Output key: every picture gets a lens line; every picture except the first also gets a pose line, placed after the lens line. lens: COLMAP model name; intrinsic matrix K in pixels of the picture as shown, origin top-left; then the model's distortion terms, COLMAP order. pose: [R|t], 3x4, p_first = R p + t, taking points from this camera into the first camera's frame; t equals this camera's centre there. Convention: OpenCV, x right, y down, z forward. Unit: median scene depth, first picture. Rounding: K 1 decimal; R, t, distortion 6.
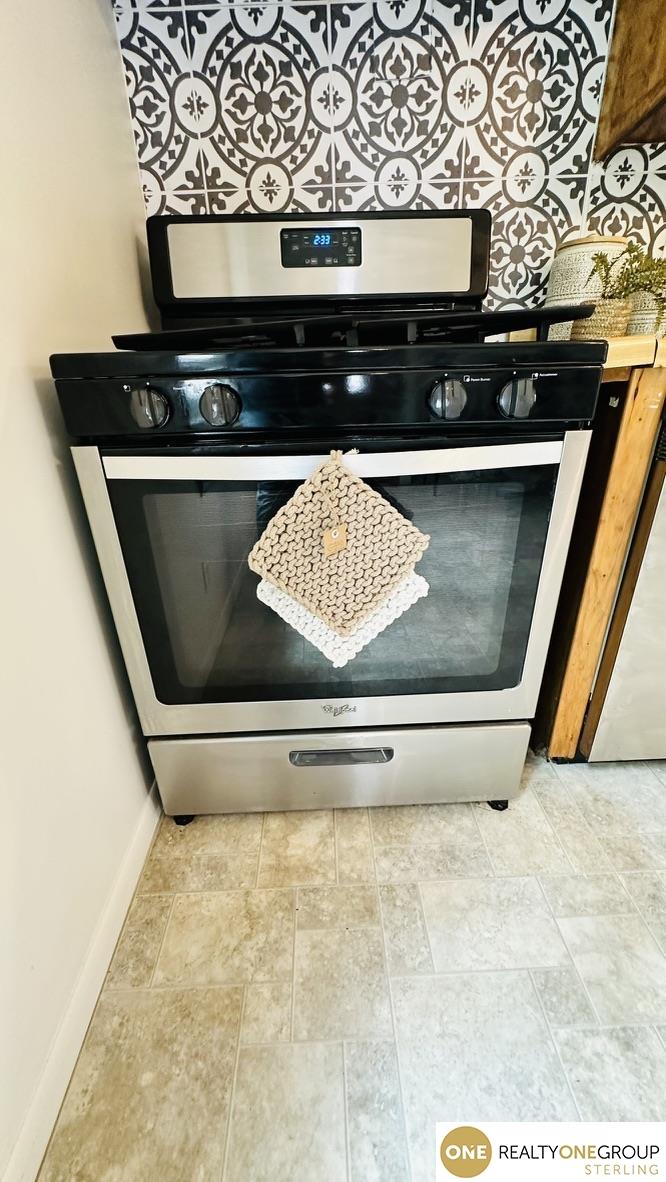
lens RADIAL K [[470.6, 0, 333.0], [0, 470.6, 591.0], [0, 0, 1]] dist [-0.004583, 0.000446]
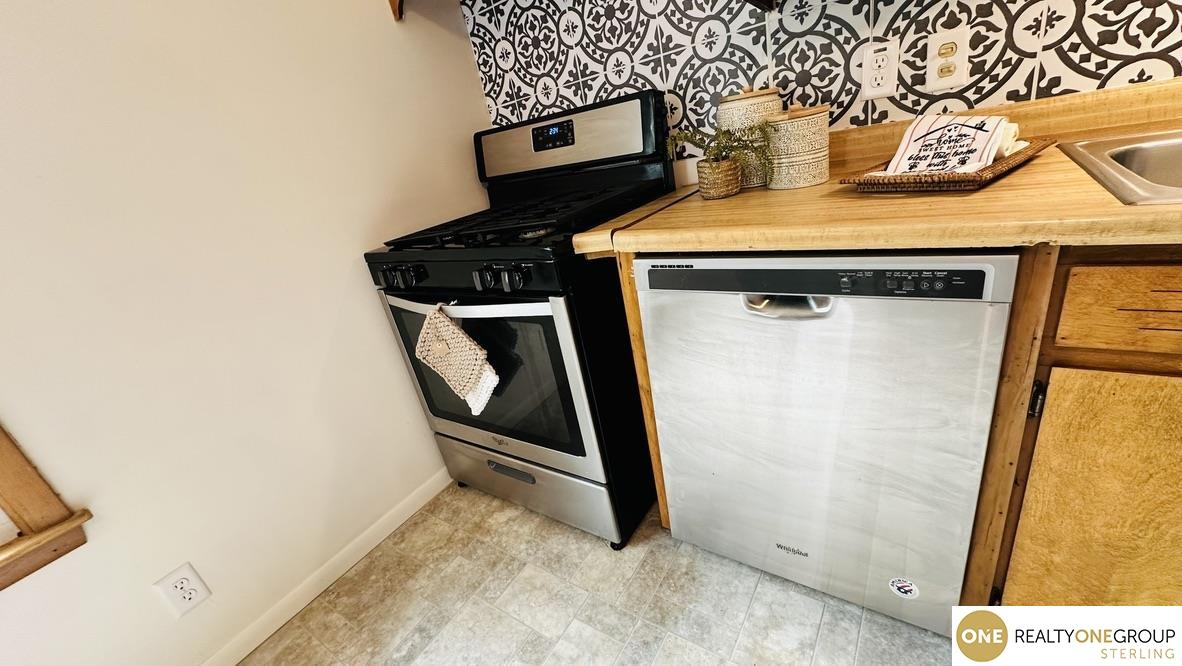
lens RADIAL K [[470.6, 0, 589.7], [0, 470.6, 334.7], [0, 0, 1]] dist [-0.004583, 0.000446]
pose [[0.797775, 0.114311, -0.592020, 1.006023], [-0.097466, 0.993400, 0.060471, -0.208565], [0.595026, 0.009460, 0.803651, -0.115192]]
